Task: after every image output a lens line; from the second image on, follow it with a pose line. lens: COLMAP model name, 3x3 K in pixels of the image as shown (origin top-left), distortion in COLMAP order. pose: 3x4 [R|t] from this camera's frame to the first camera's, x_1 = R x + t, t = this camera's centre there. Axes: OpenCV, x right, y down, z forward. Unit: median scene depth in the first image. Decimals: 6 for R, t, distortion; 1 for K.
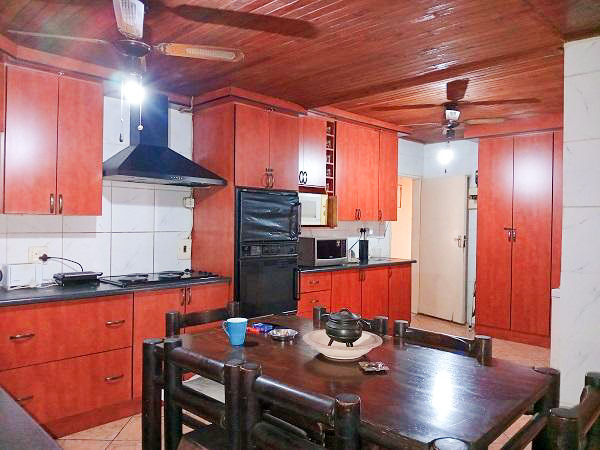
lens RADIAL K [[471.0, 0, 301.7], [0, 471.0, 225.4], [0, 0, 1]] dist [0.033966, -0.067399]
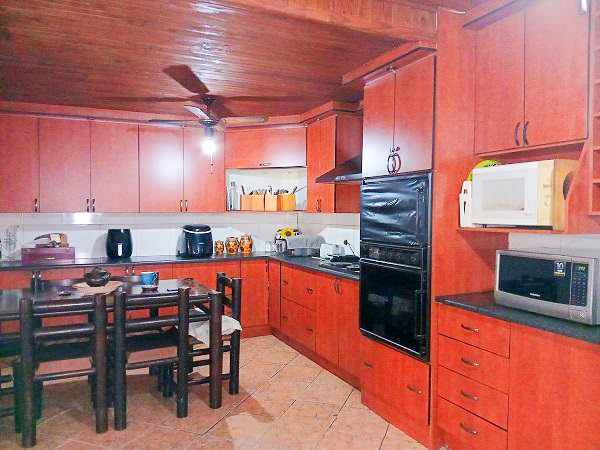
lens RADIAL K [[471.0, 0, 299.9], [0, 471.0, 226.5], [0, 0, 1]] dist [0.033966, -0.067399]
pose [[-0.366171, 0.014989, -0.930427, 0.687334], [-0.019596, 0.999524, 0.023815, -0.008740], [0.930341, 0.026953, -0.365703, 1.127069]]
